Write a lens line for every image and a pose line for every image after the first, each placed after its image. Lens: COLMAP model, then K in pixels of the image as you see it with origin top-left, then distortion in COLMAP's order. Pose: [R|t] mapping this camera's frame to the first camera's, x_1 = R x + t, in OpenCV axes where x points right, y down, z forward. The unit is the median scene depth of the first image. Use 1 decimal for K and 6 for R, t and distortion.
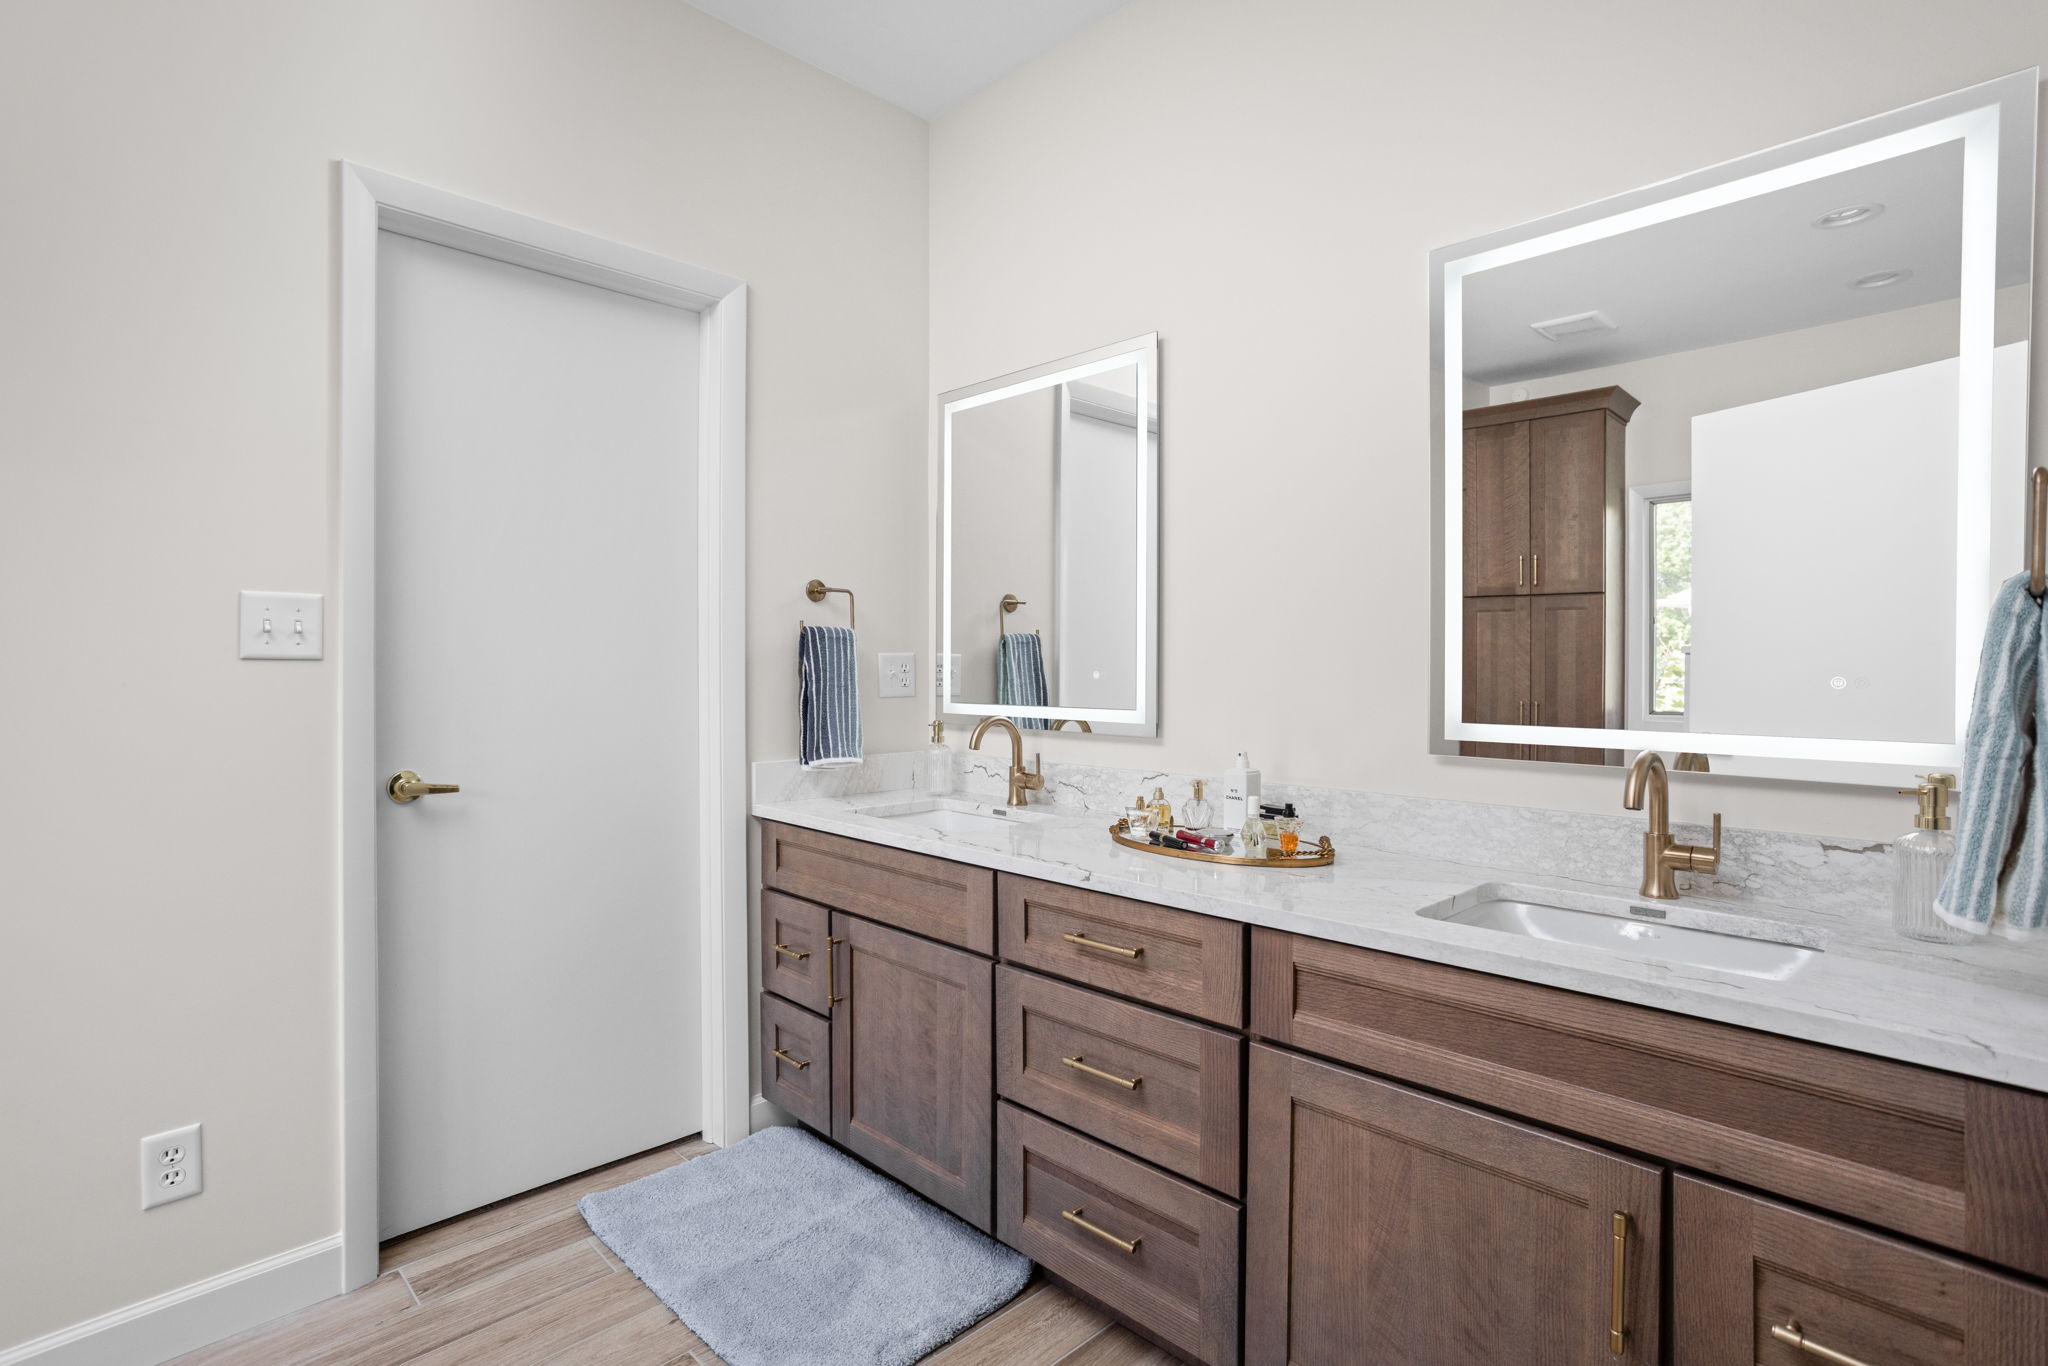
lens RADIAL K [[992.6, 0, 1021.3], [0, 992.6, 670.7], [0, 0, 1]] dist [-0.051100, 0.032981]
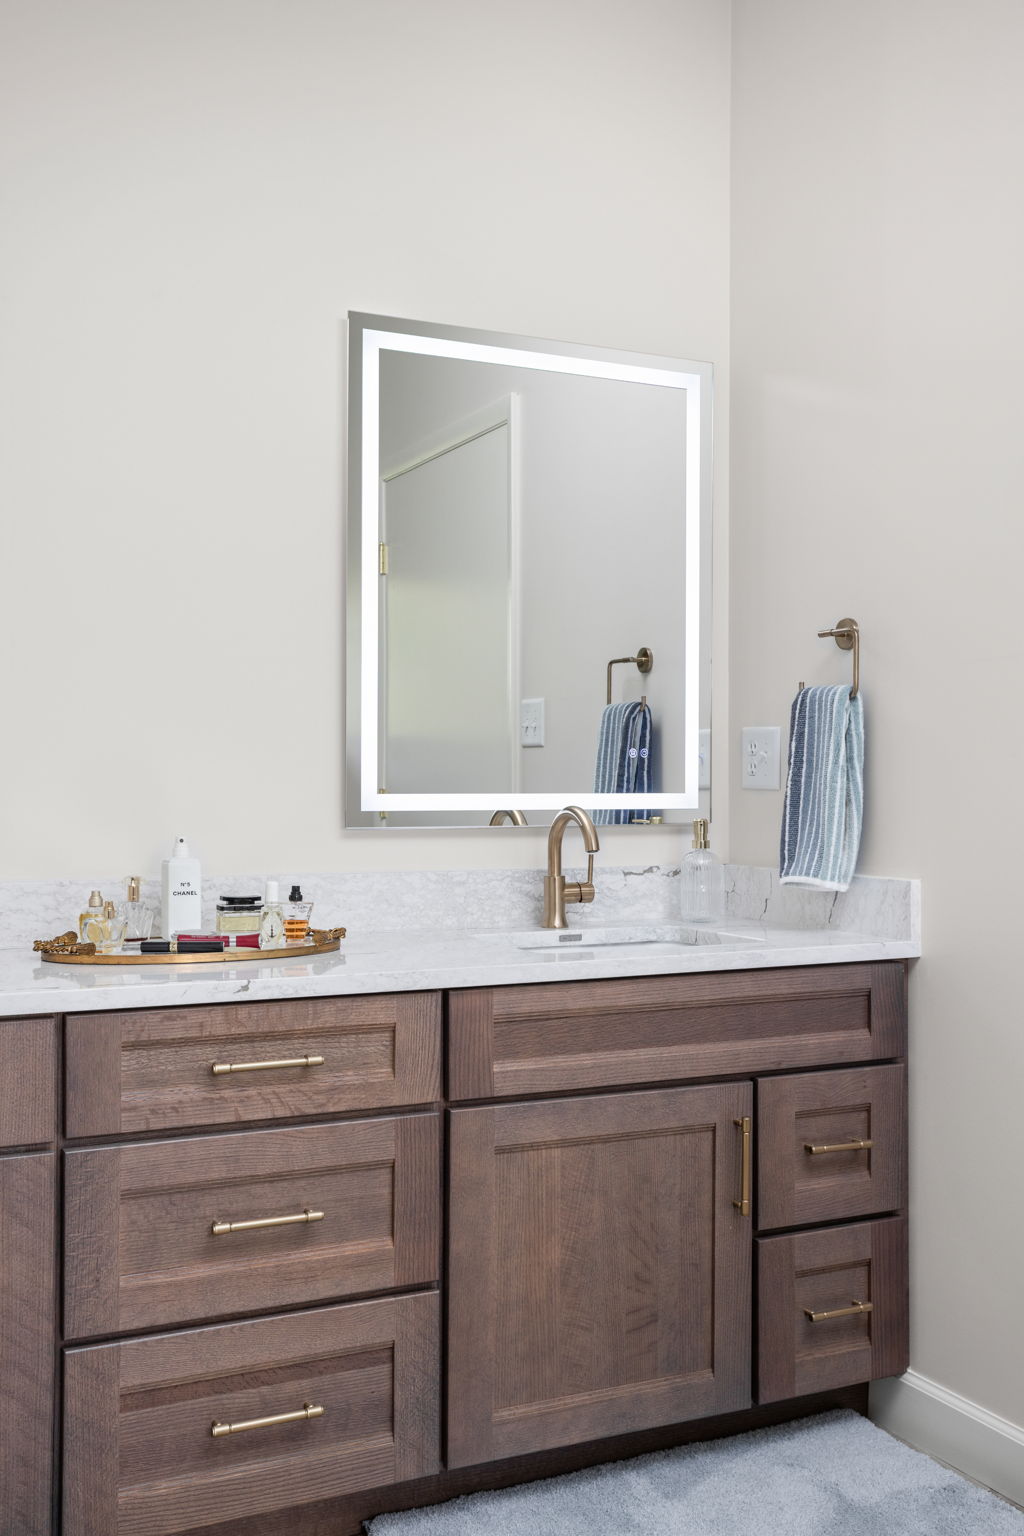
lens RADIAL K [[1520.3, 0, 512.0], [0, 1520.3, 768.0], [0, 0, 1]] dist [-0.024725, 0.105635]
pose [[0.319668, 0.004493, 0.947519, -0.820841], [0.002991, 0.999979, -0.005751, 0.030449], [-0.947525, 0.004673, 0.319648, 0.314633]]
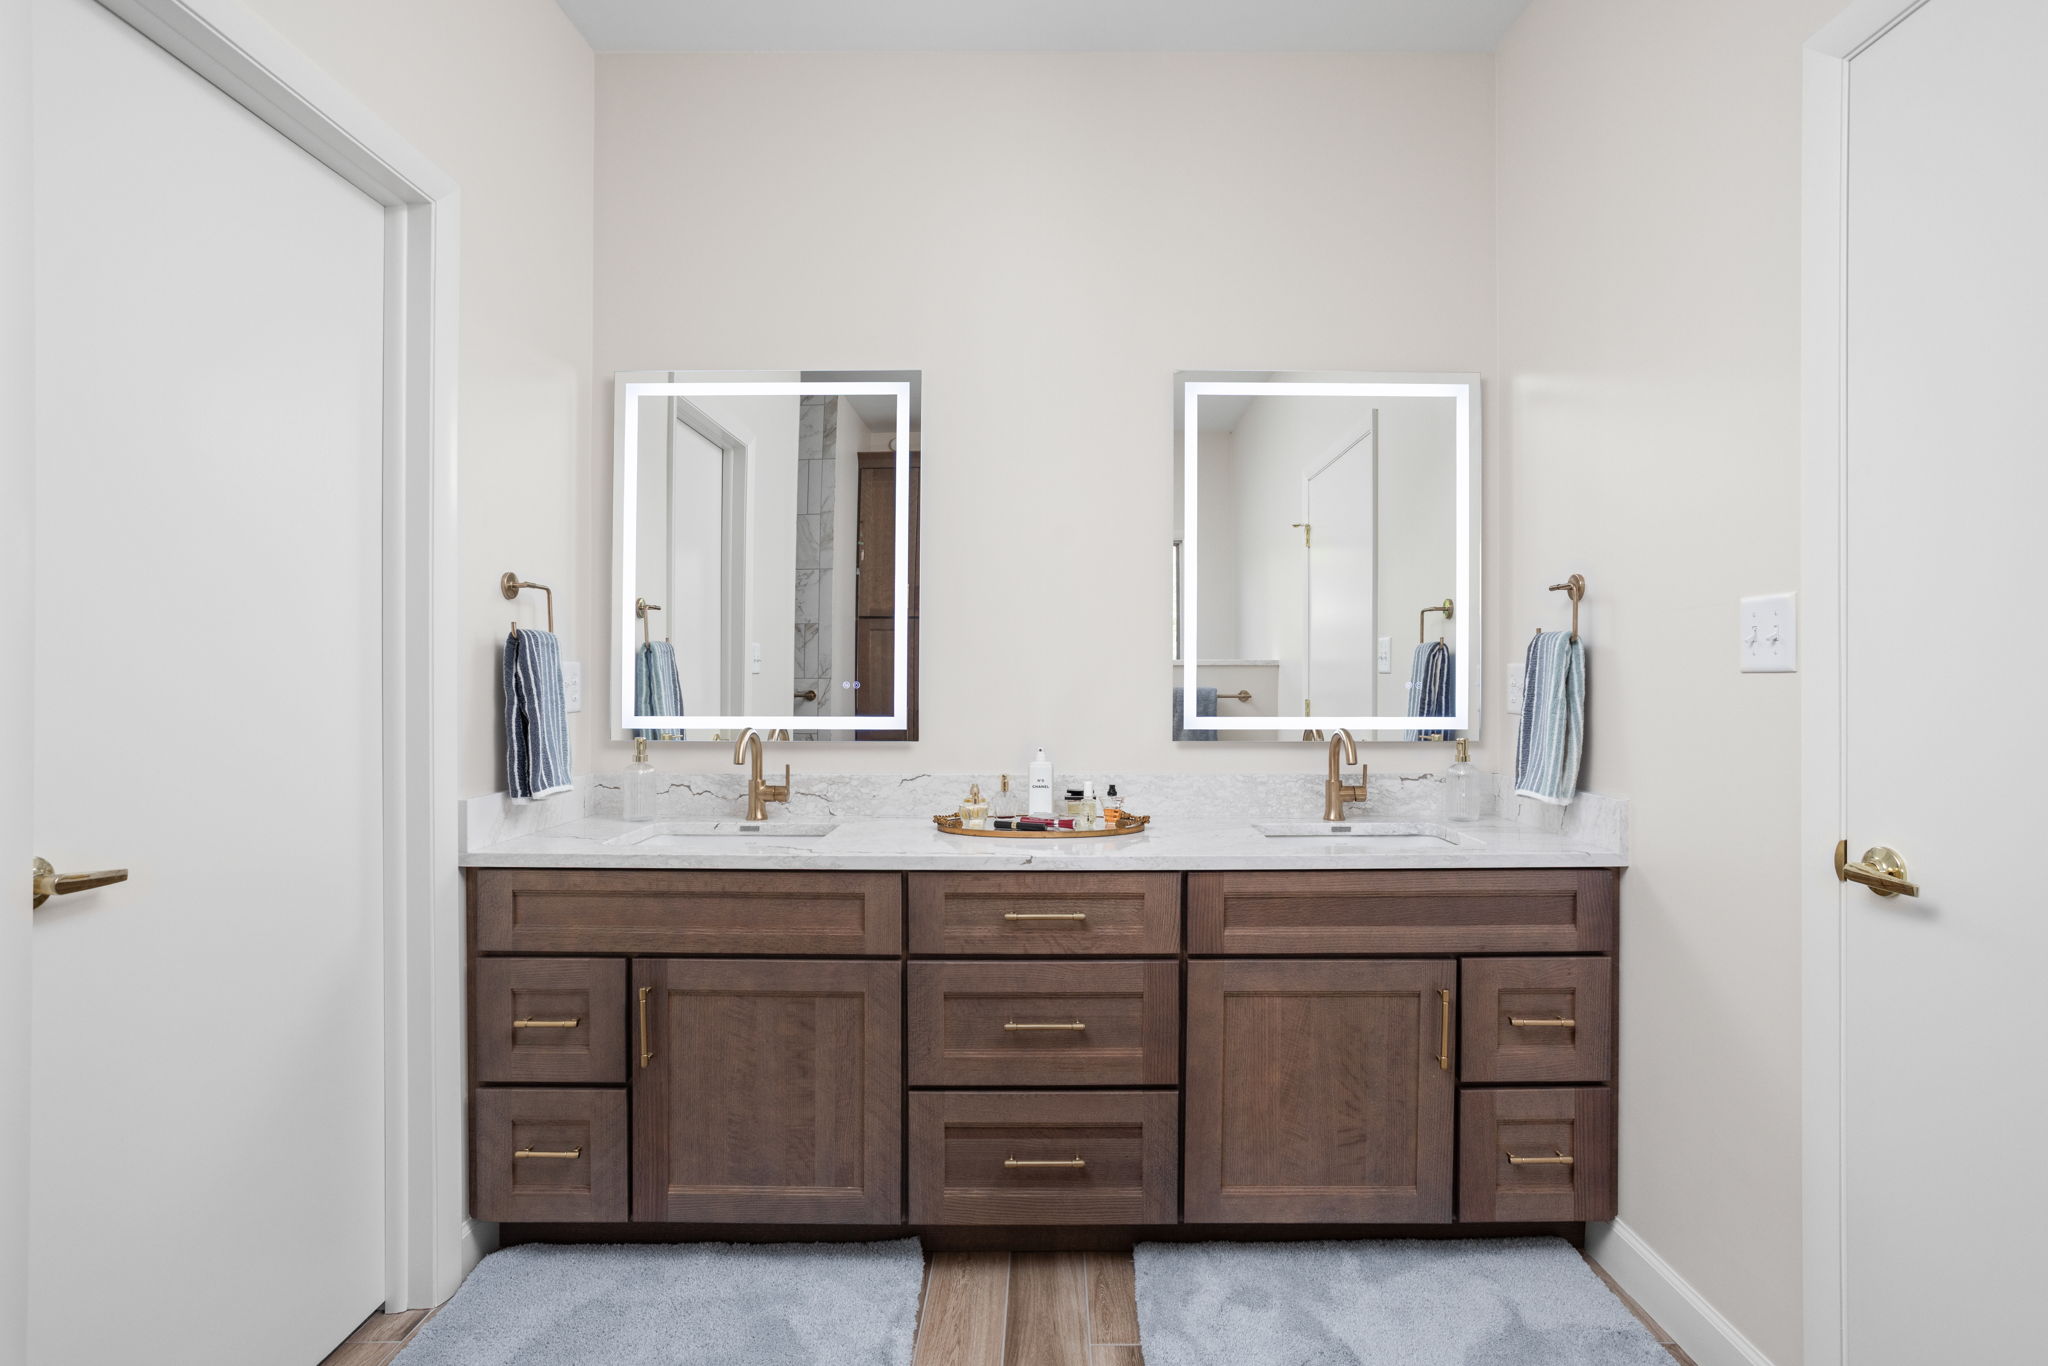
lens RADIAL K [[1006.8, 0, 1050.3], [0, 1006.8, 674.2], [0, 0, 1]] dist [-0.064740, 0.048072]
pose [[0.703182, -0.001202, 0.711009, -0.587689], [0.005454, 0.999978, -0.003703, -0.002038], [-0.710989, 0.006482, 0.703173, 0.128439]]
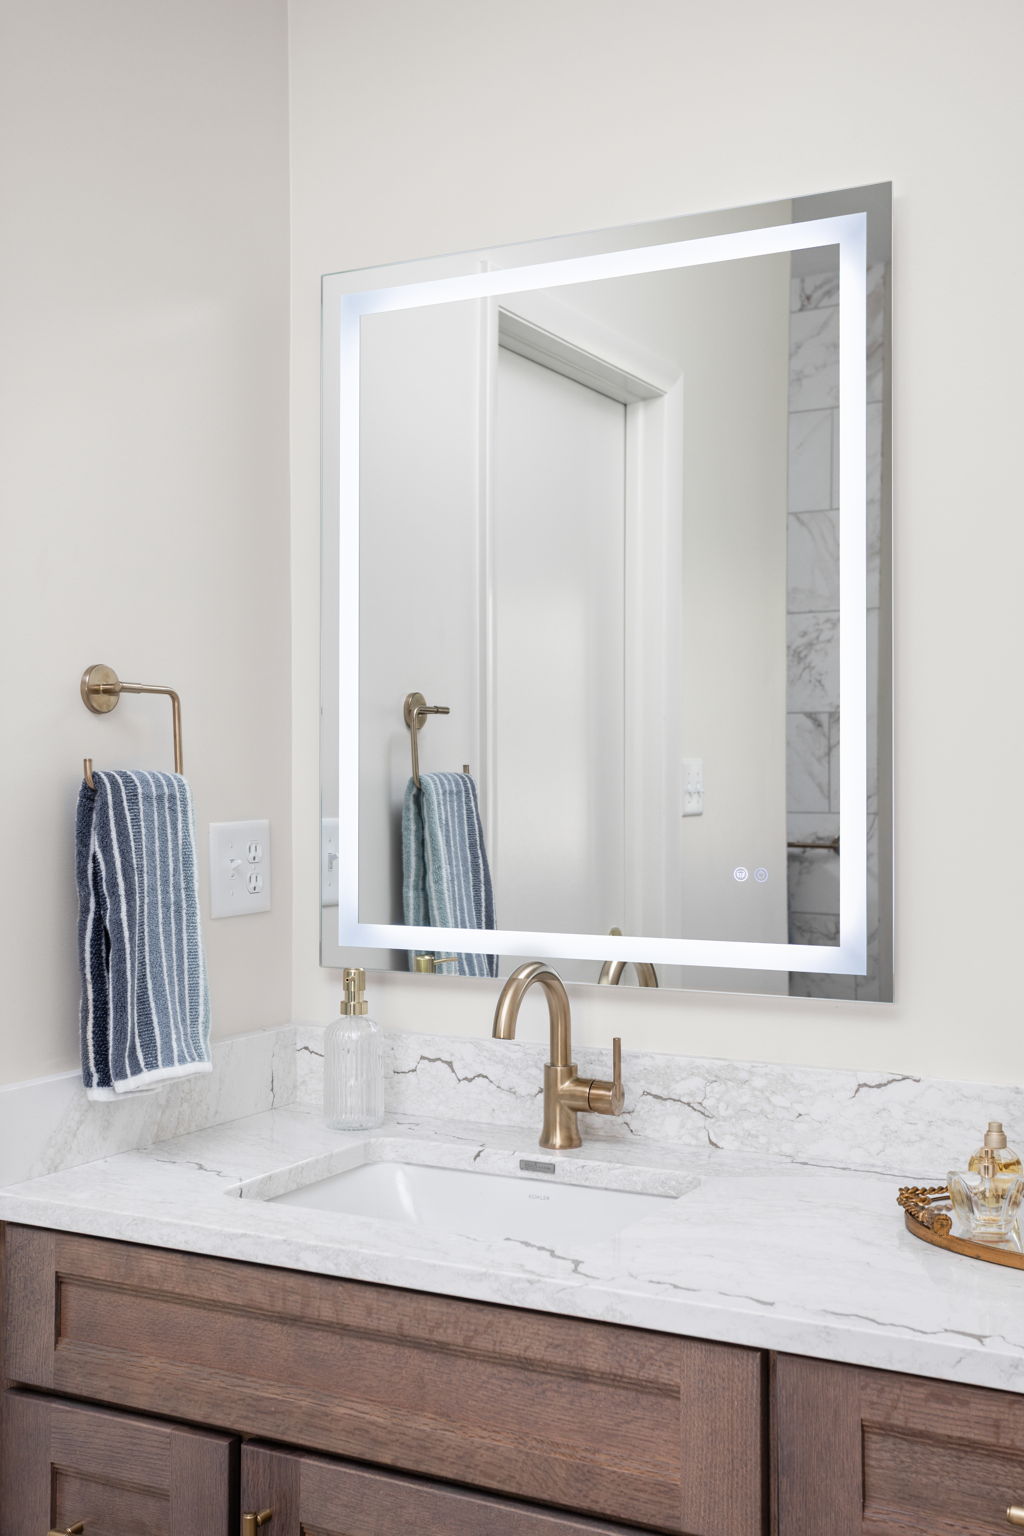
lens RADIAL K [[1673.0, 0, 518.2], [0, 1673.0, 763.2], [0, 0, 1]] dist [0.008211, 0.064193]
pose [[0.954206, -0.000658, 0.299148, -0.312544], [0.005012, 0.999892, -0.013790, -0.044651], [-0.299107, 0.014658, 0.954107, 0.277761]]
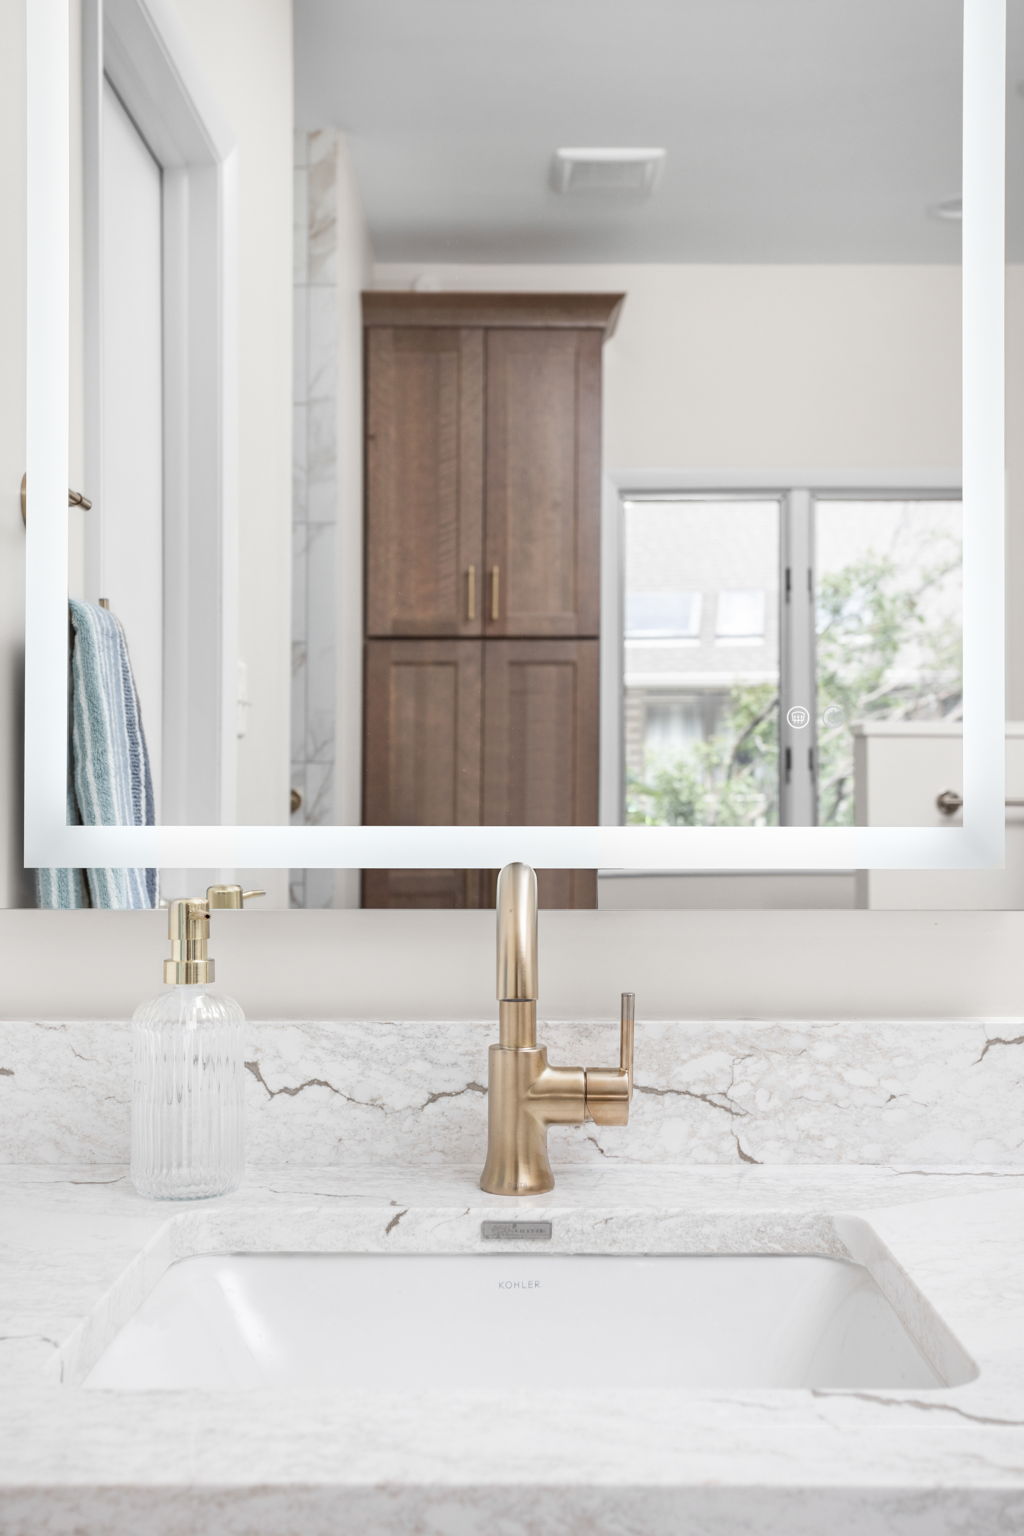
lens RADIAL K [[1673.0, 0, 518.2], [0, 1673.0, 763.2], [0, 0, 1]] dist [0.008211, 0.064193]
pose [[0.706065, 0.007084, 0.708111, -0.393429], [0.006246, 0.999849, -0.016230, 0.029687], [-0.708119, 0.015883, 0.705914, 0.792933]]
